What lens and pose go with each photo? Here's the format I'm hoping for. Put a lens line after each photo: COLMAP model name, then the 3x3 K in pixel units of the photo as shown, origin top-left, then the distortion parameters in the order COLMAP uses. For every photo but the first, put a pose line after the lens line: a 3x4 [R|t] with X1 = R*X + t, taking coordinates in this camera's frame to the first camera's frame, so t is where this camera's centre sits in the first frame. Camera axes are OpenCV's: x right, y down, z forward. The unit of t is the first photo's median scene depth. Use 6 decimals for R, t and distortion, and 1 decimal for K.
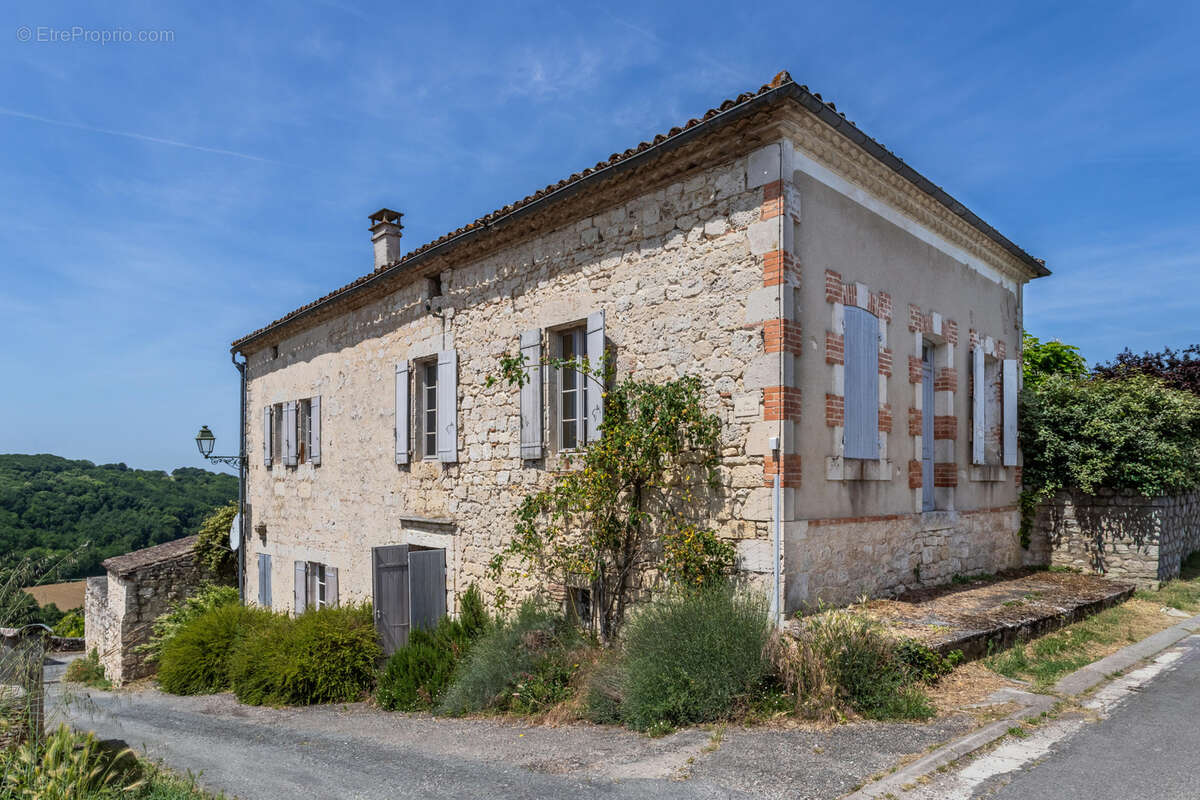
lens RADIAL K [[775.6, 0, 644.2], [0, 775.6, 484.6], [0, 0, 1]] dist [-0.004590, -0.001024]
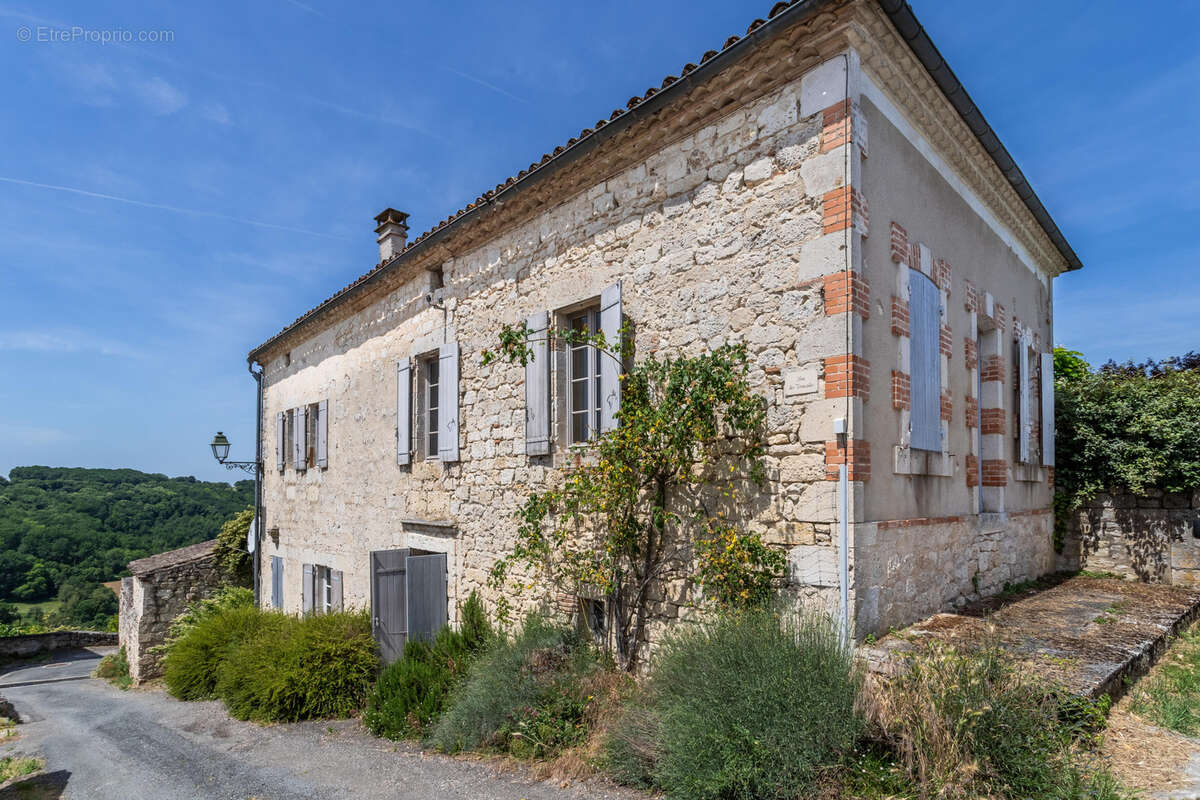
lens RADIAL K [[654.6, 0, 632.7], [0, 654.6, 485.8], [0, 0, 1]] dist [0.001316, -0.000030]
pose [[1.000000, -0.000186, -0.000615, -0.034719], [0.000178, 0.999911, -0.013356, 0.013440], [0.000617, 0.013356, 0.999911, 0.241525]]
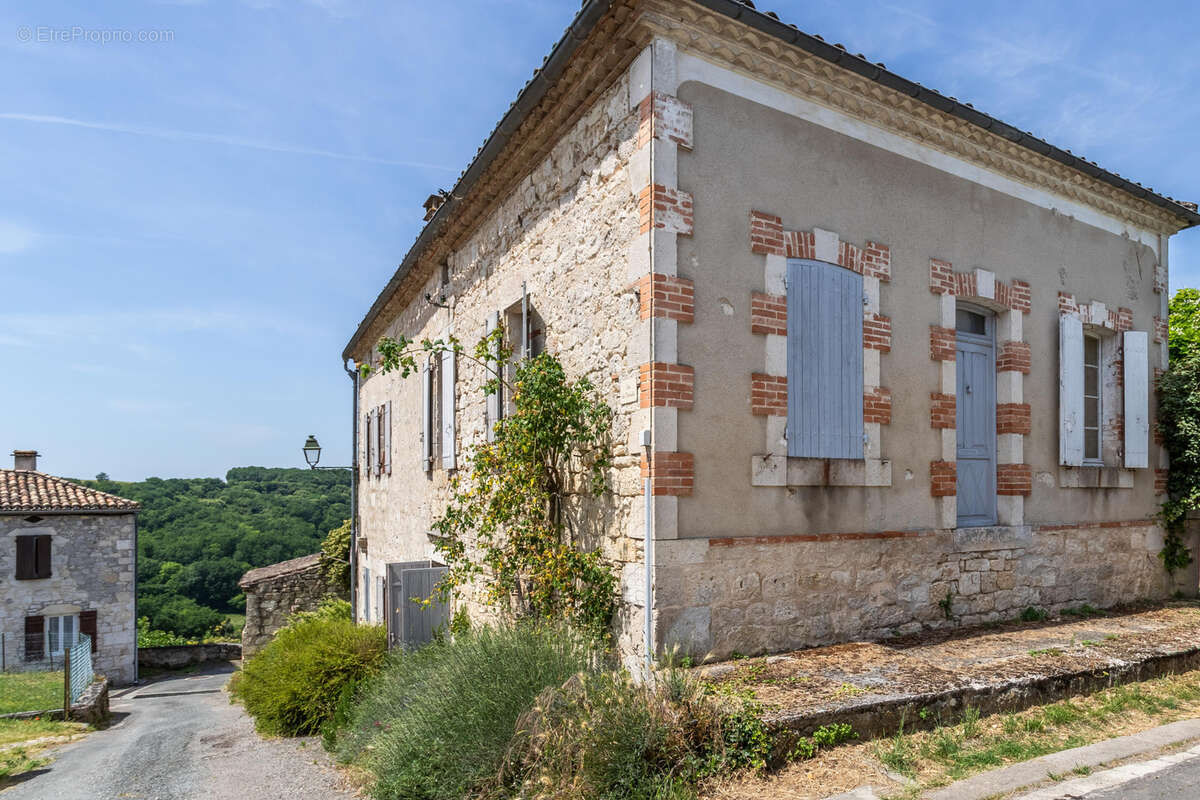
lens RADIAL K [[808.6, 0, 769.4], [0, 808.6, 491.6], [0, 0, 1]] dist [-0.003281, 0.003716]
pose [[0.985452, -0.003884, -0.169908, 0.316634], [0.003012, 0.999981, -0.005387, 0.003421], [0.169926, 0.004796, 0.985445, 0.177480]]
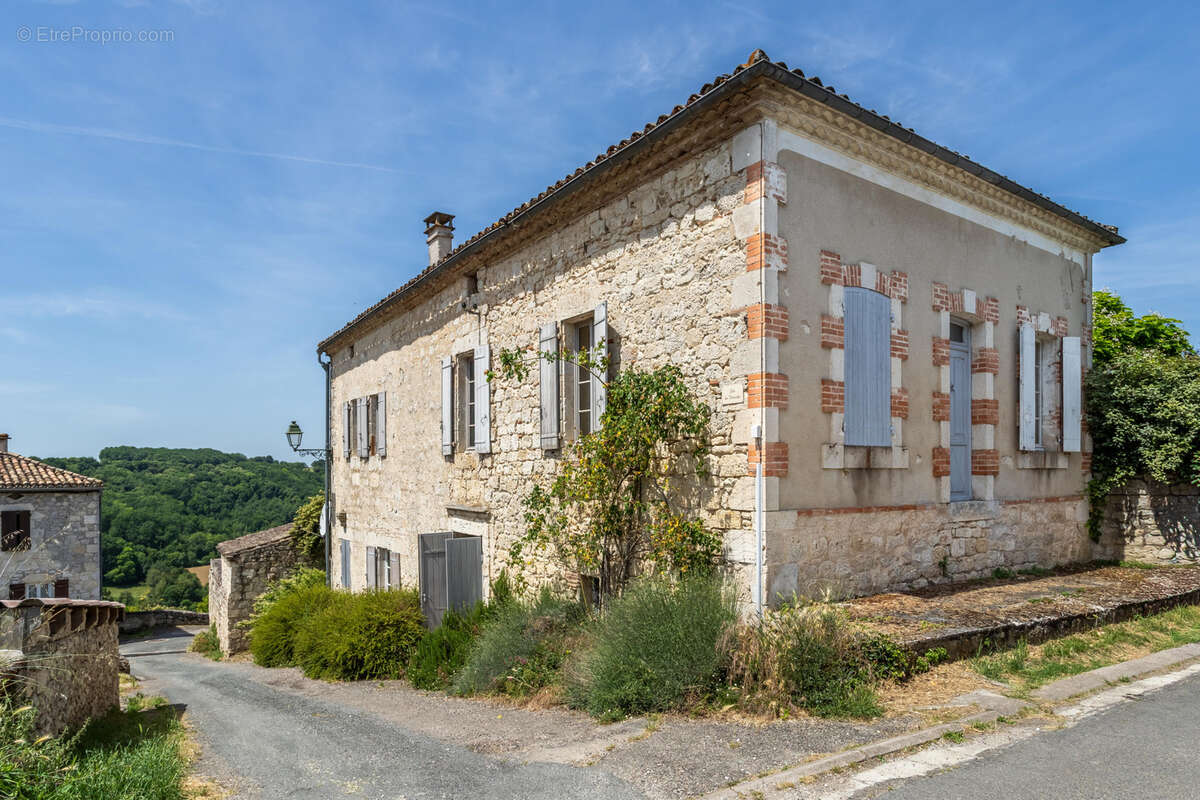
lens RADIAL K [[773.3, 0, 623.8], [0, 773.3, 479.8], [0, 0, 1]] dist [-0.013080, 0.004162]
pose [[0.986779, -0.002786, -0.162048, 0.120388], [0.004070, 0.999963, 0.007593, -0.000229], [0.162020, -0.008153, 0.986754, 0.008311]]
